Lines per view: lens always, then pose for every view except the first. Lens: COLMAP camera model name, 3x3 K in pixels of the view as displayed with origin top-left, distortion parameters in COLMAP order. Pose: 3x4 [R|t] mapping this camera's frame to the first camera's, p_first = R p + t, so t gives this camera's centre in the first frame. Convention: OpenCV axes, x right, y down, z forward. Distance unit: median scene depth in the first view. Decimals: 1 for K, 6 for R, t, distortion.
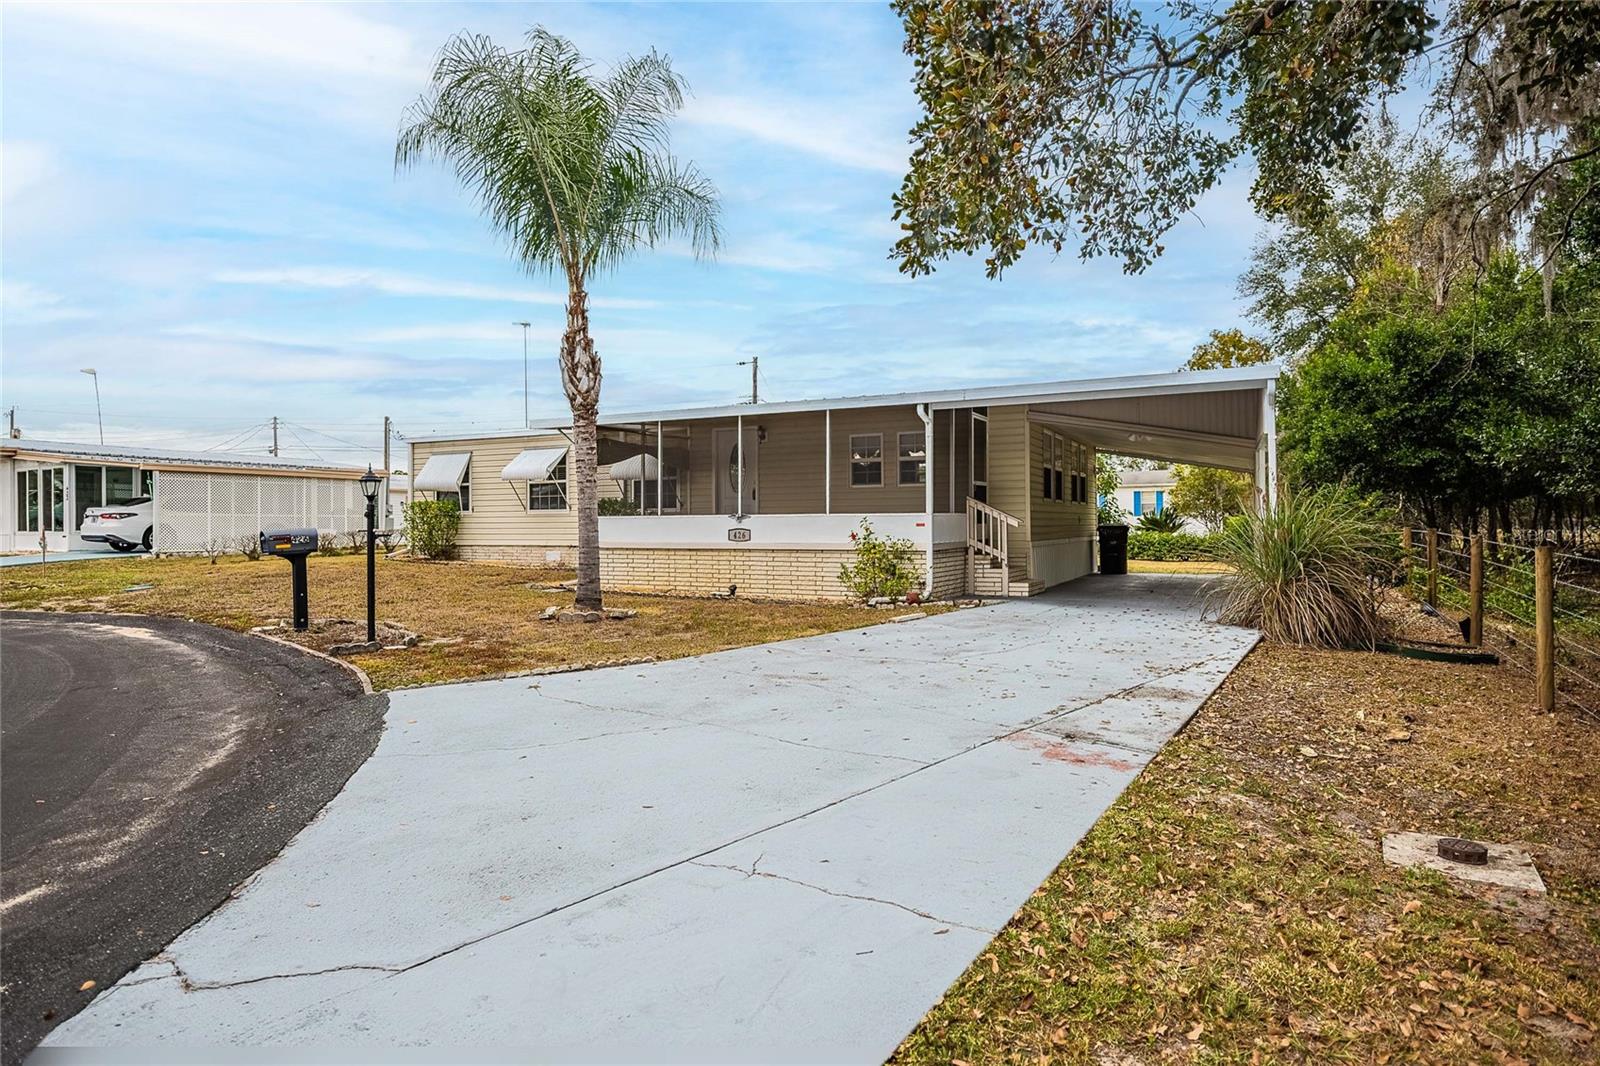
lens RADIAL K [[926.6, 0, 797.8], [0, 926.6, 526.8], [0, 0, 1]] dist [-0.002257, -0.001270]
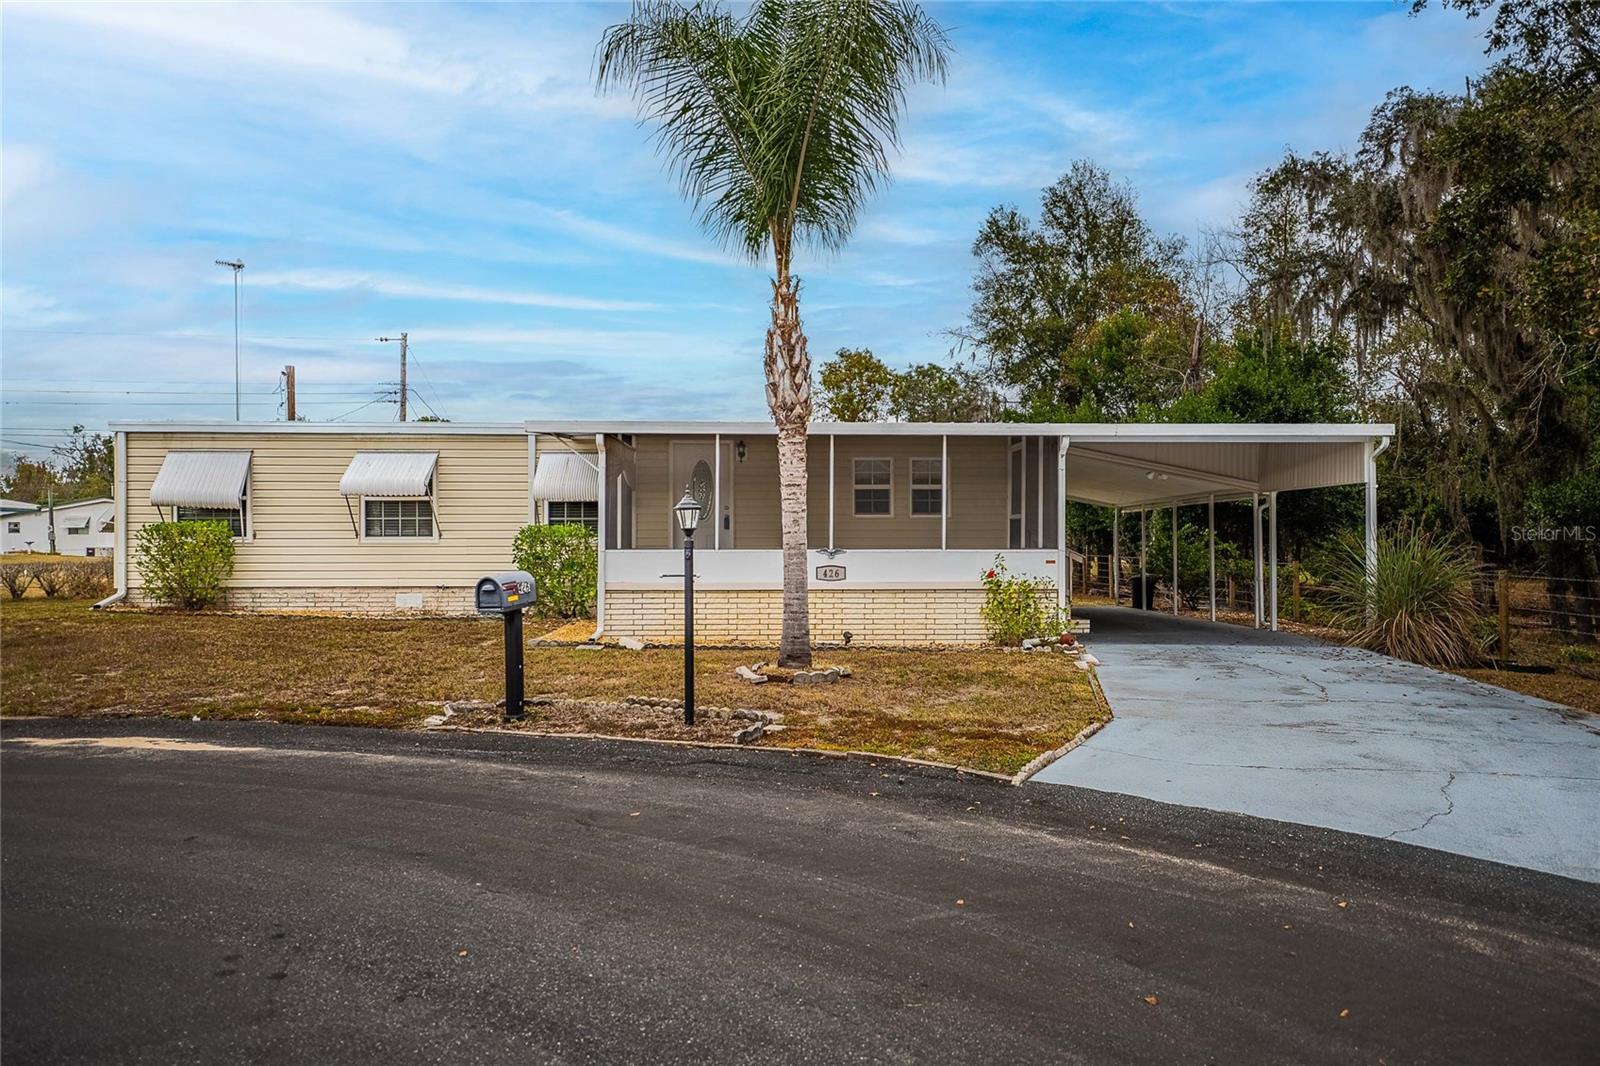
lens RADIAL K [[1096.1, 0, 827.2], [0, 1096.1, 541.3], [0, 0, 1]] dist [0.002101, 0.001052]
pose [[0.865216, 0.006386, 0.501358, -0.571538], [-0.002121, 0.999957, -0.009076, -0.011241], [-0.501394, 0.006789, 0.865192, 0.126209]]
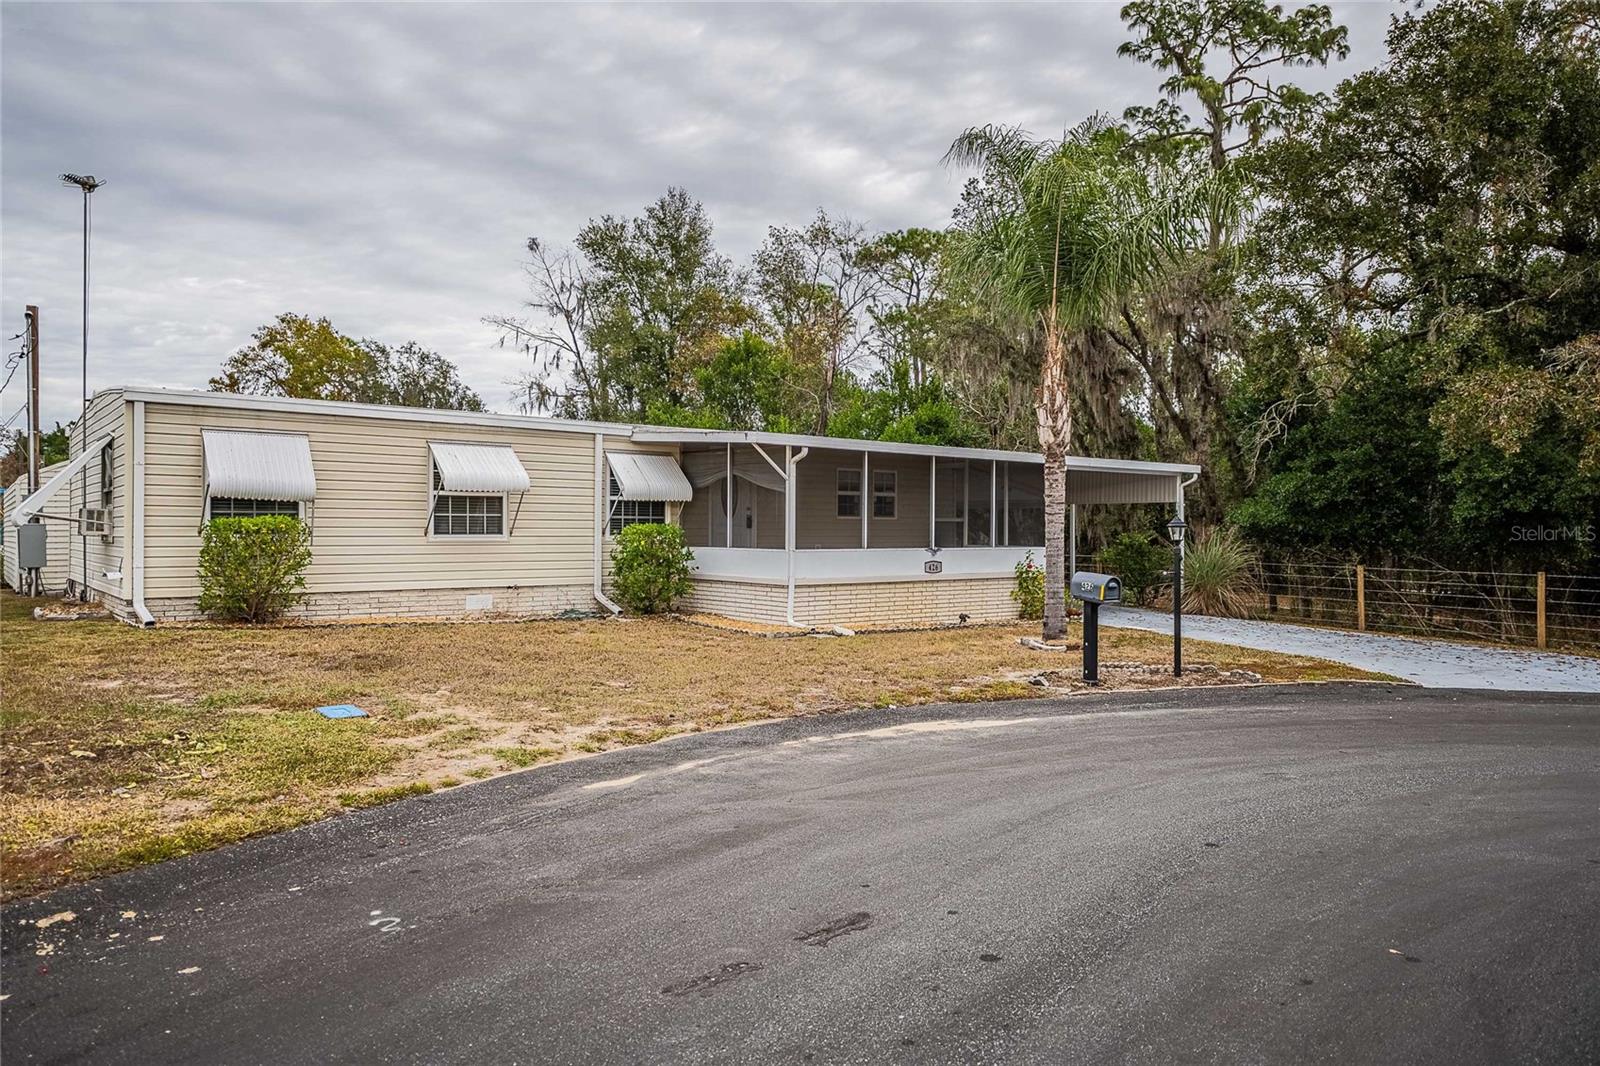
lens RADIAL K [[1096.1, 0, 827.2], [0, 1096.1, 541.3], [0, 0, 1]] dist [0.002101, 0.001052]
pose [[0.387364, 0.001203, 0.921926, -1.264418], [-0.002620, 0.999997, -0.000204, -0.020069], [-0.921923, -0.002336, 0.387366, 0.623794]]
